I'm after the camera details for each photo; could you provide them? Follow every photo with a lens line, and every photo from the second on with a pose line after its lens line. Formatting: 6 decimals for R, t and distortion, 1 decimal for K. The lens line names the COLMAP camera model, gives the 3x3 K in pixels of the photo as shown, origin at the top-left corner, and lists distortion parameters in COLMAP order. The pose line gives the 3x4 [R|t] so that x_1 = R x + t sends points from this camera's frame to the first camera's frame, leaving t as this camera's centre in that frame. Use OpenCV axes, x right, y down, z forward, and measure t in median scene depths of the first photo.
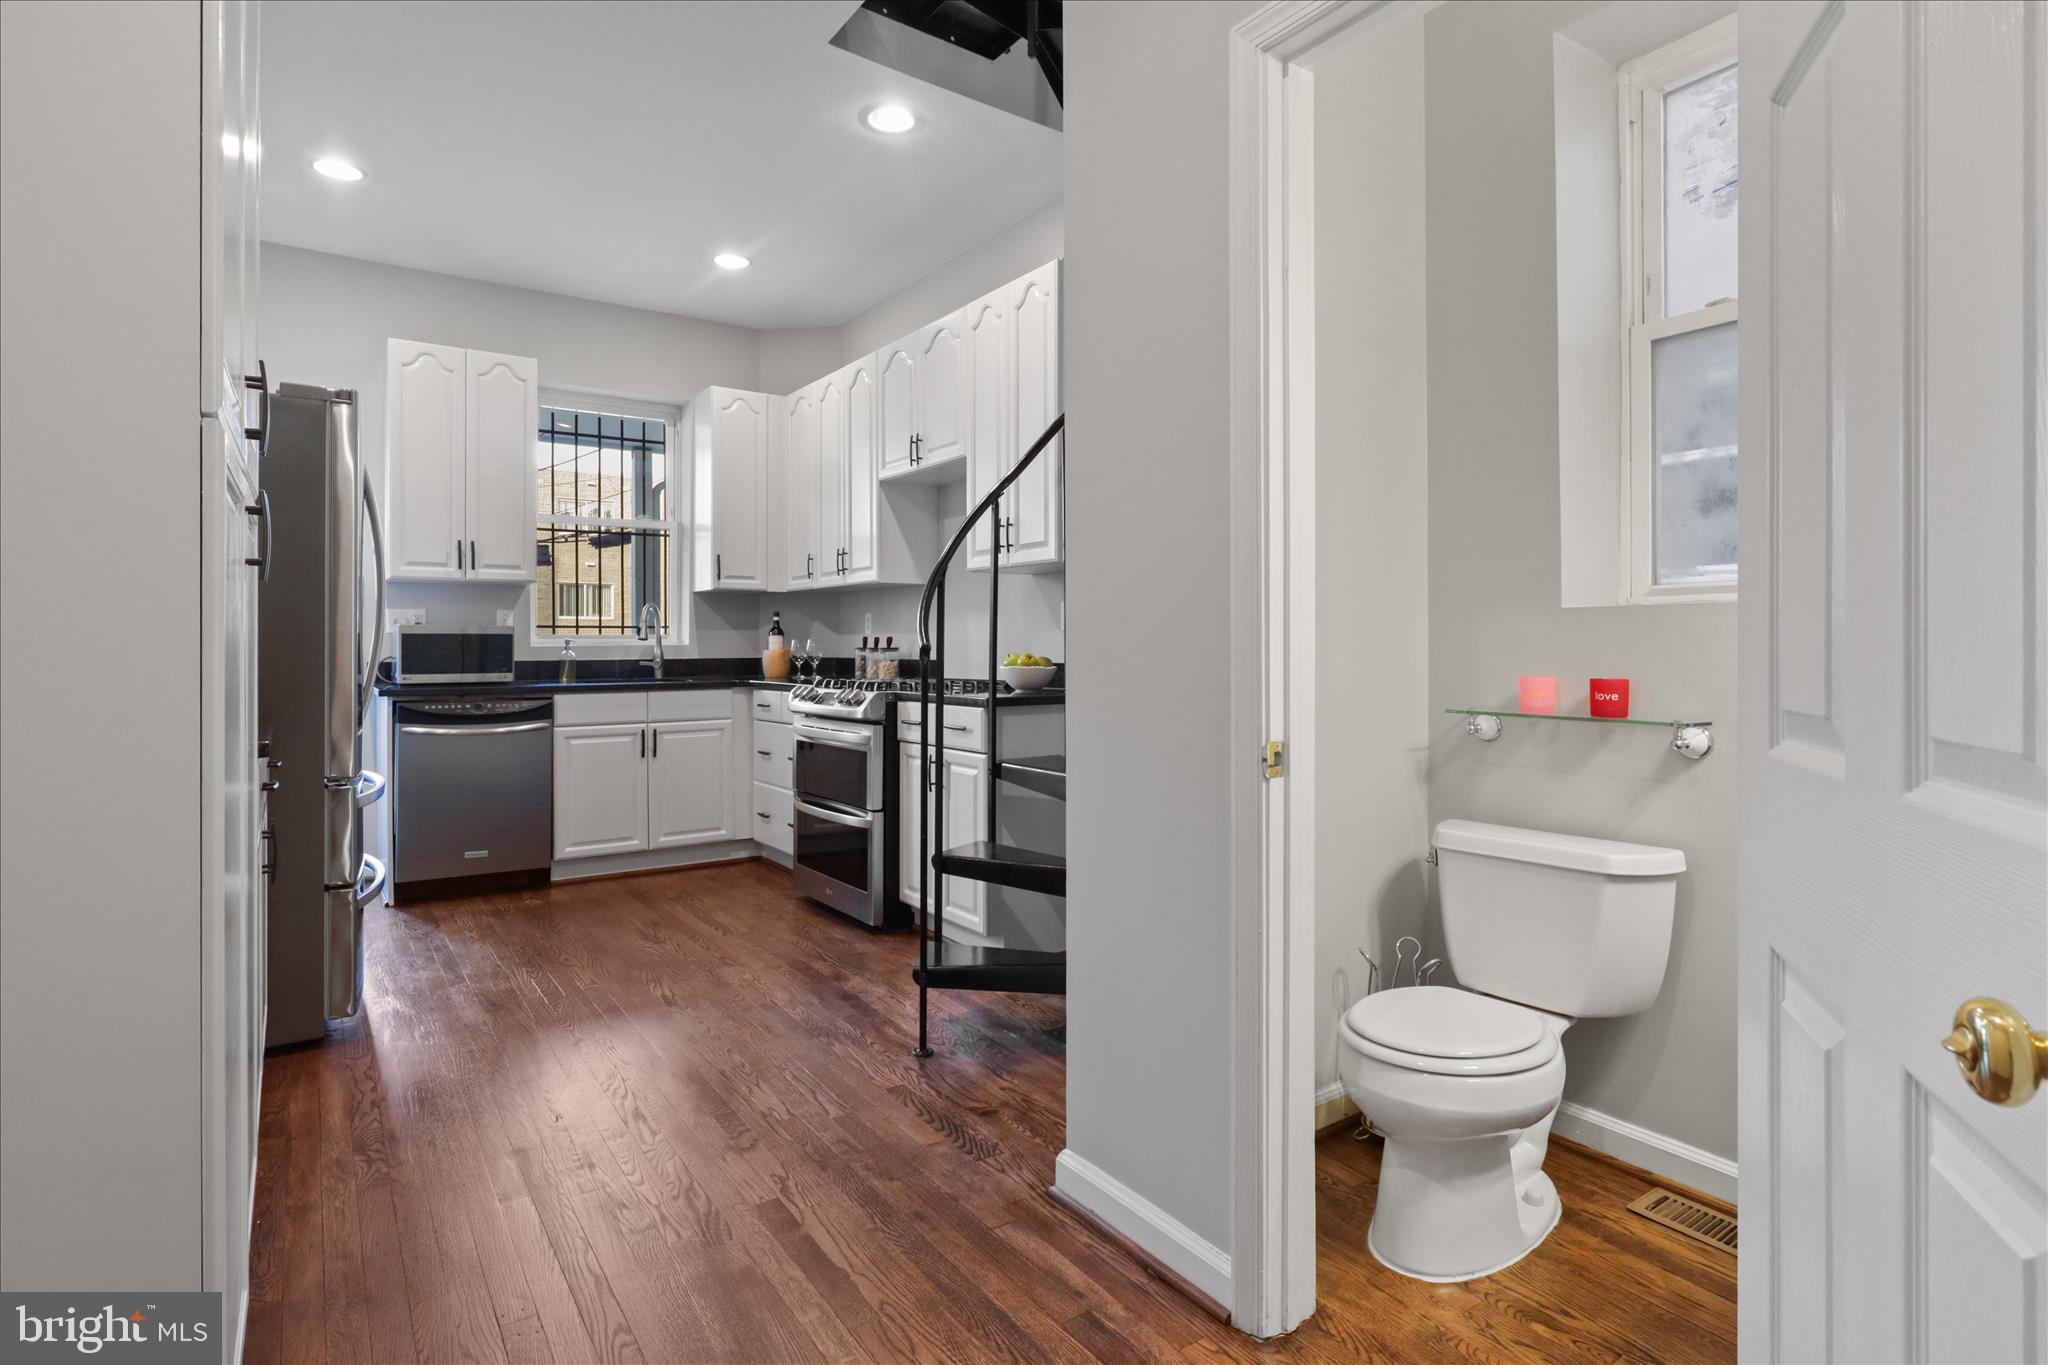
lens RADIAL K [[1033.4, 0, 1025.3], [0, 1033.4, 643.5], [0, 0, 1]] dist [-0.017601, 0.008101]
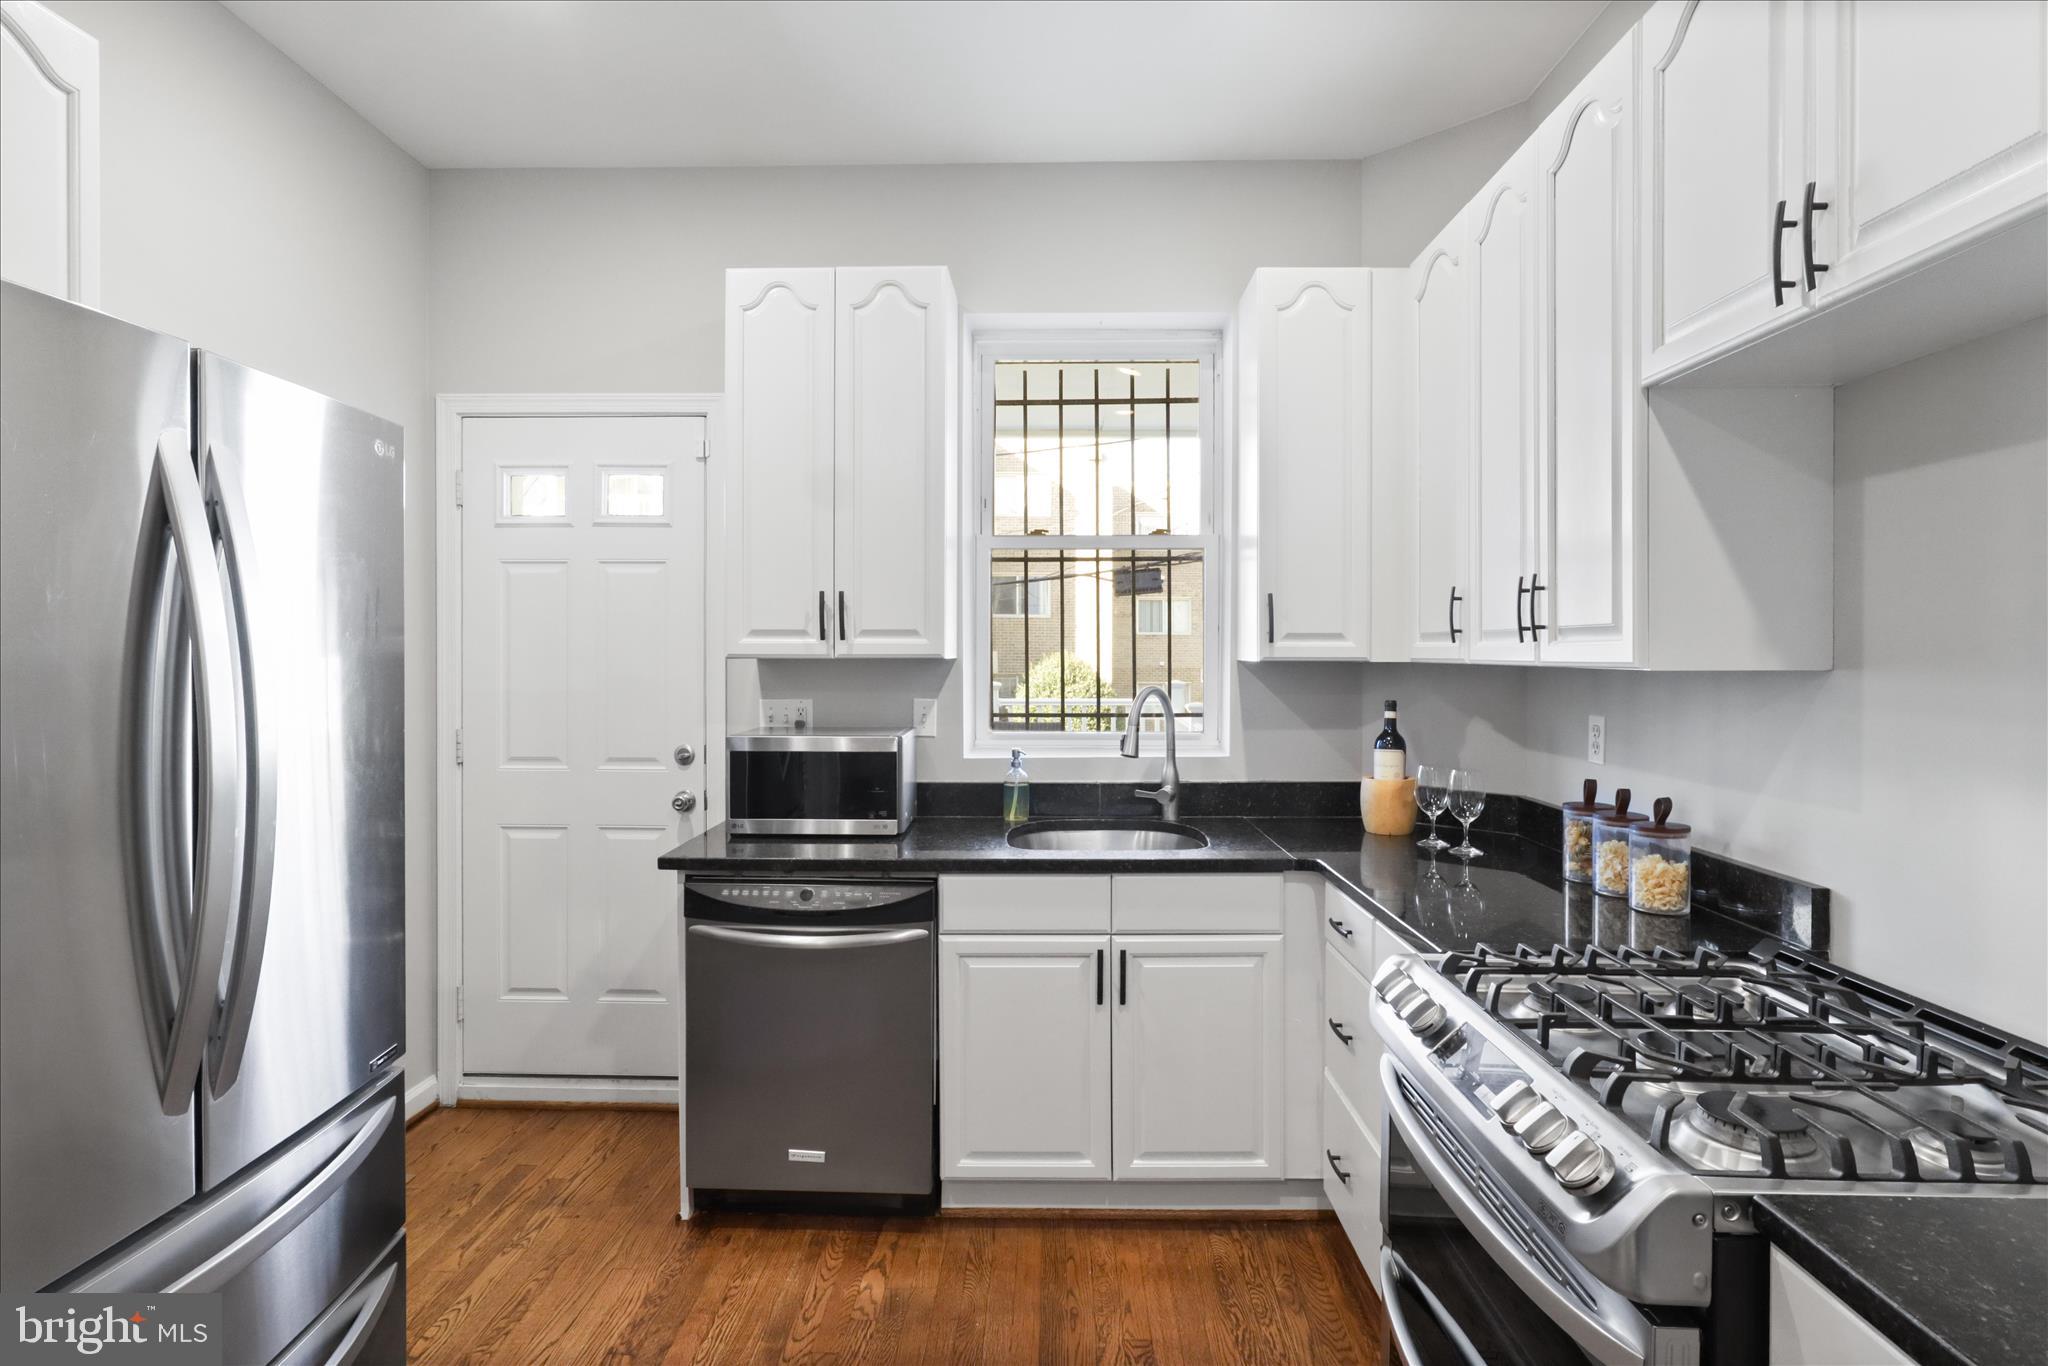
lens RADIAL K [[1033.4, 0, 1023.8], [0, 1033.4, 660.9], [0, 0, 1]] dist [-0.017601, 0.008101]
pose [[0.802998, 0.008038, -0.595928, -0.103442], [-0.001921, 0.999939, 0.010899, -0.067621], [0.595979, -0.007607, 0.802964, 0.597238]]
